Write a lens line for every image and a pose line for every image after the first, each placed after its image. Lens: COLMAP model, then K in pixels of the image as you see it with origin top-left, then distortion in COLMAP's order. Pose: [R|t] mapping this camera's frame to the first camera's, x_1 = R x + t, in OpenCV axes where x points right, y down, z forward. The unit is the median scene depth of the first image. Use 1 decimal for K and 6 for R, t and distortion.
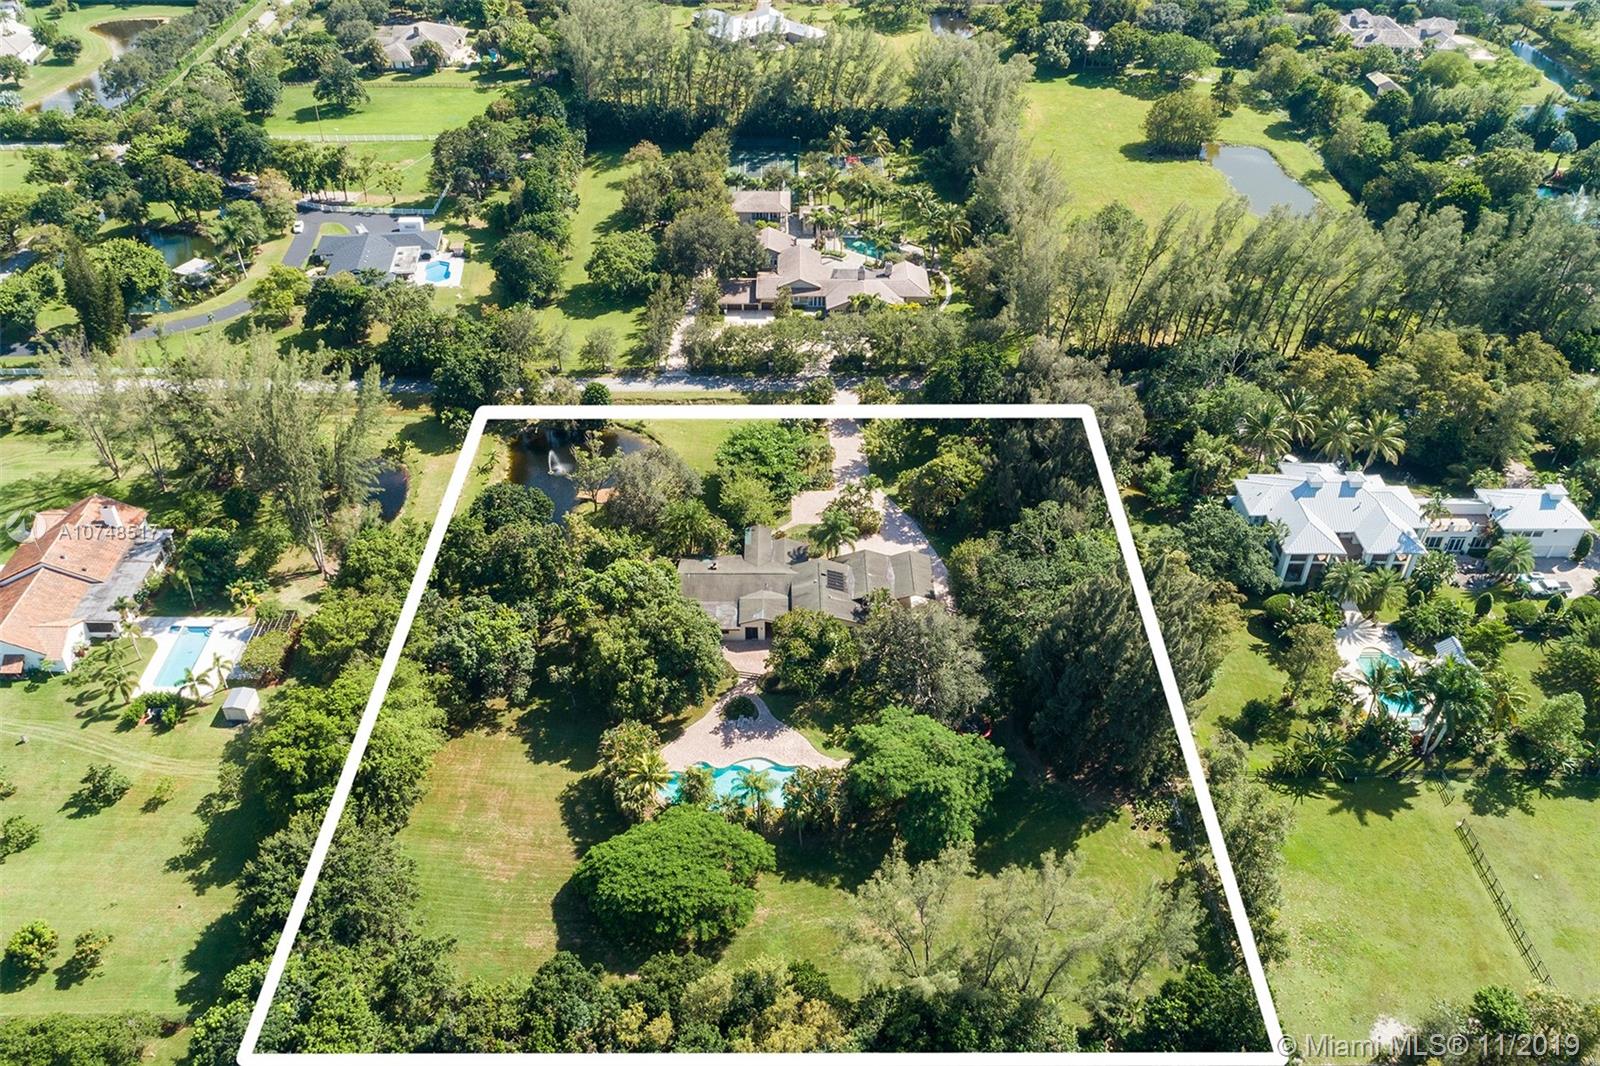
lens RADIAL K [[1317.8, 0, 800.0], [0, 1317.8, 533.0], [0, 0, 1]] dist [-0.020995, 0.011616]
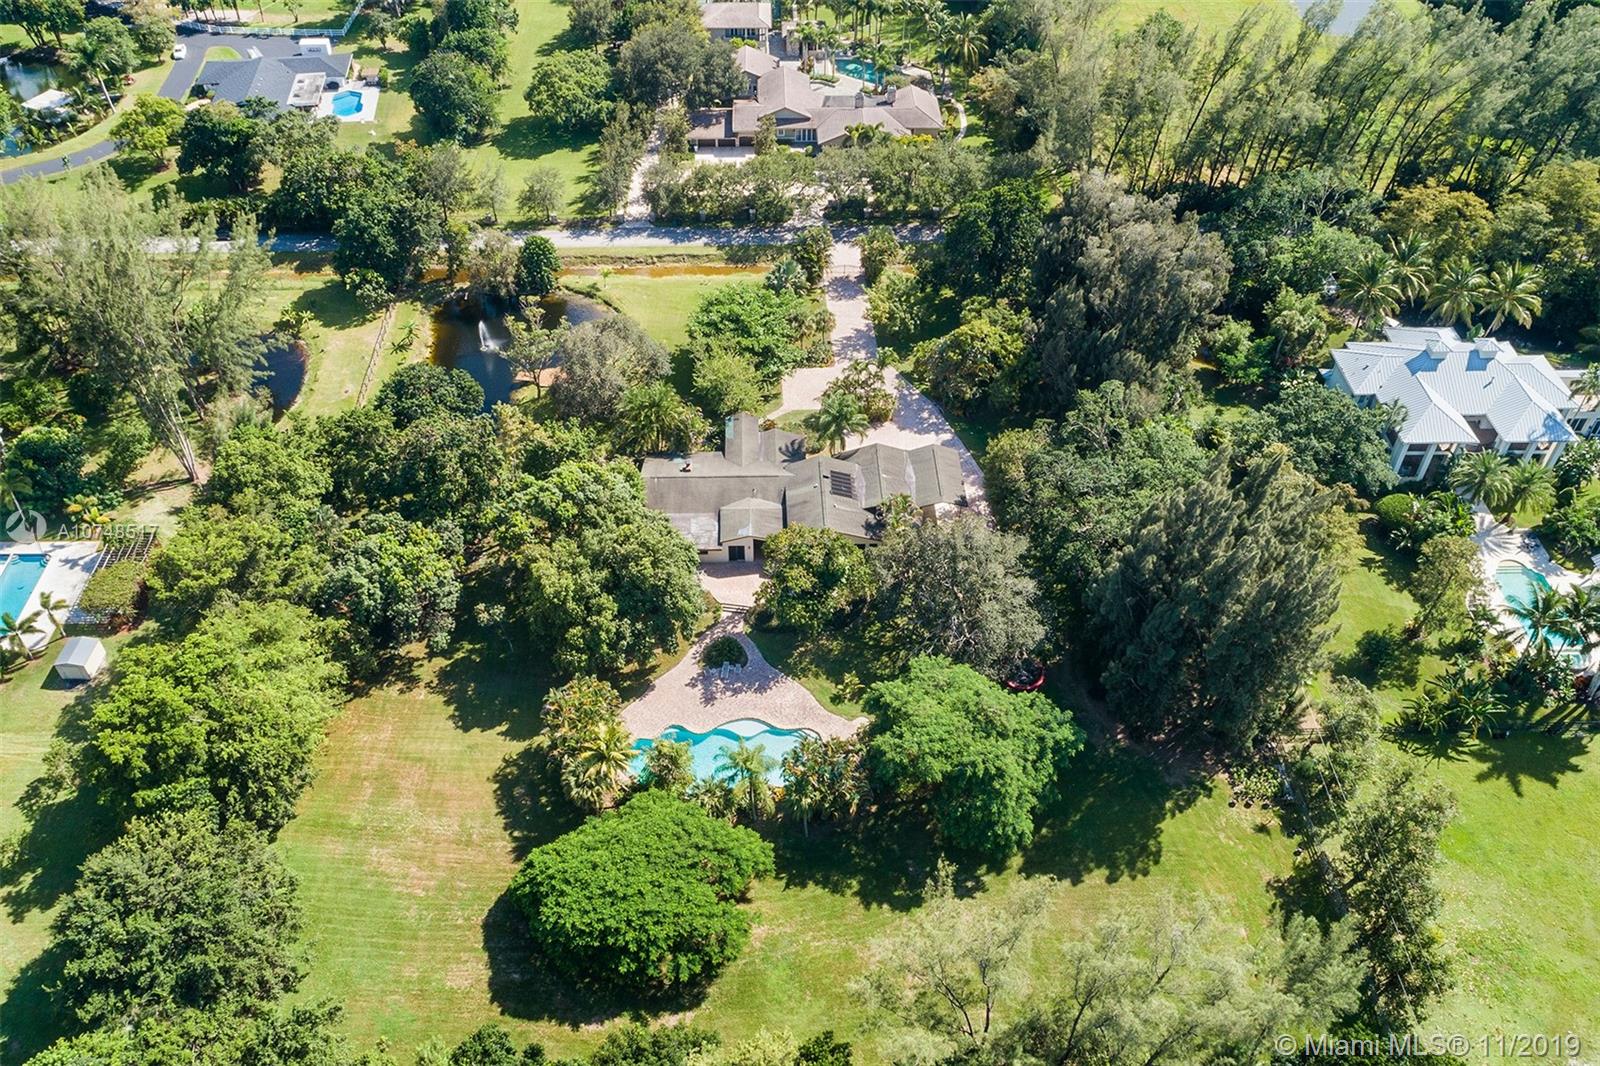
lens RADIAL K [[1317.8, 0, 800.0], [0, 1317.8, 533.0], [0, 0, 1]] dist [-0.020995, 0.011616]
pose [[0.999768, -0.013632, 0.016657, -0.011120], [0.011851, 0.994642, 0.102694, -0.016030], [-0.017967, -0.102473, 0.994574, 0.205271]]
